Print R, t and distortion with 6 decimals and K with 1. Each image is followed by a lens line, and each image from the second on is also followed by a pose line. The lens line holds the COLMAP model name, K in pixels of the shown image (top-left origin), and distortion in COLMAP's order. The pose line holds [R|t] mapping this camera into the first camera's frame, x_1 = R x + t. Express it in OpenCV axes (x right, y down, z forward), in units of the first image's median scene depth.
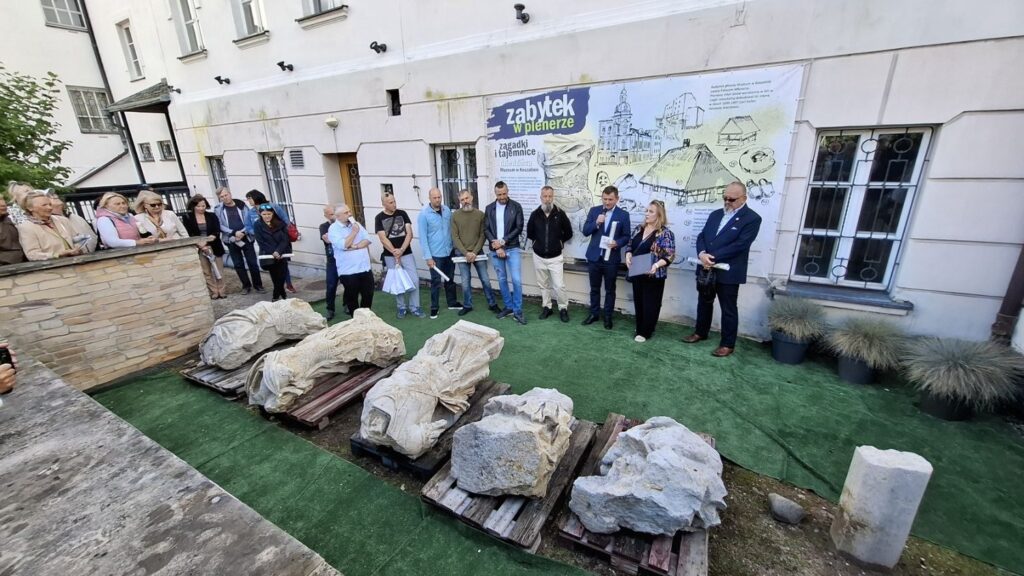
lens RADIAL K [[411.5, 0, 503.8], [0, 411.5, 303.5], [0, 0, 1]] dist [-0.000423, 0.002901]
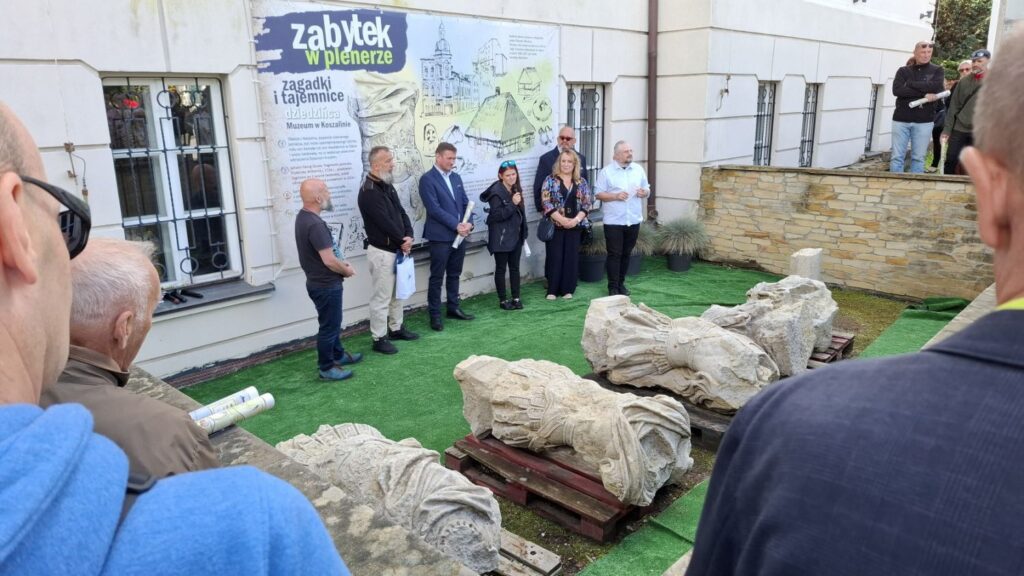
lens RADIAL K [[696.3, 0, 503.3], [0, 696.3, 283.3], [0, 0, 1]] dist [0.073108, -0.011570]
pose [[0.250728, -0.228314, 0.940749, -0.970941], [0.333088, 0.932800, 0.137610, -0.170464], [-0.908949, 0.278850, 0.309927, 0.532467]]
